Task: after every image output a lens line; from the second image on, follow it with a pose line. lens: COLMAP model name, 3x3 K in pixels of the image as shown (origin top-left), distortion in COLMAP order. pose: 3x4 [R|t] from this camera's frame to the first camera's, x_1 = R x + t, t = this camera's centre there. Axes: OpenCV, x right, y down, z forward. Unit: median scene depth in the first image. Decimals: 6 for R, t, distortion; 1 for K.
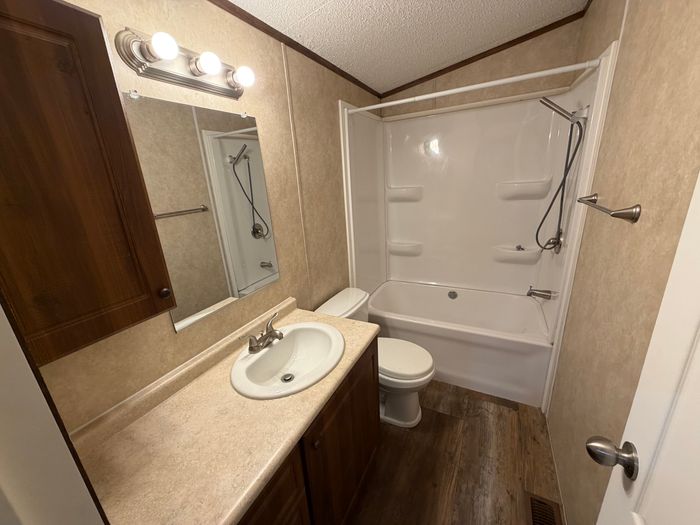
lens RADIAL K [[278.4, 0, 346.7], [0, 278.4, 264.1], [0, 0, 1]] dist [0.002971, -0.000515]
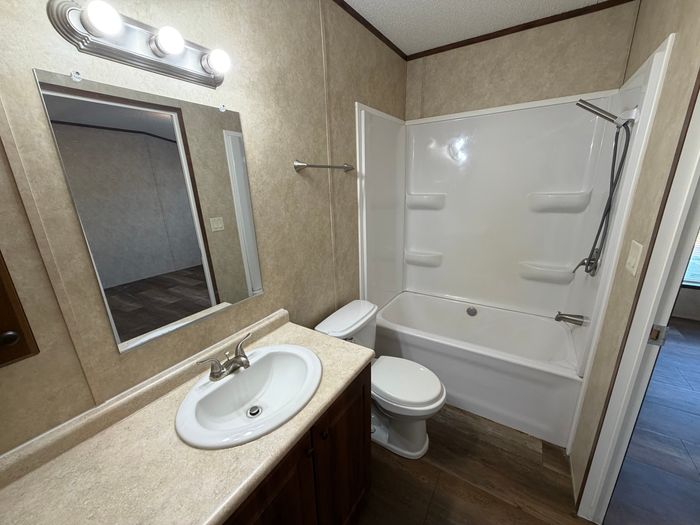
lens RADIAL K [[278.4, 0, 353.6], [0, 278.4, 262.1], [0, 0, 1]] dist [0.002971, -0.000515]
pose [[0.996657, 0.053993, -0.061317, 0.079034], [-0.055282, 0.998280, -0.019532, -0.032861], [0.060157, 0.022857, 0.997927, 0.103874]]
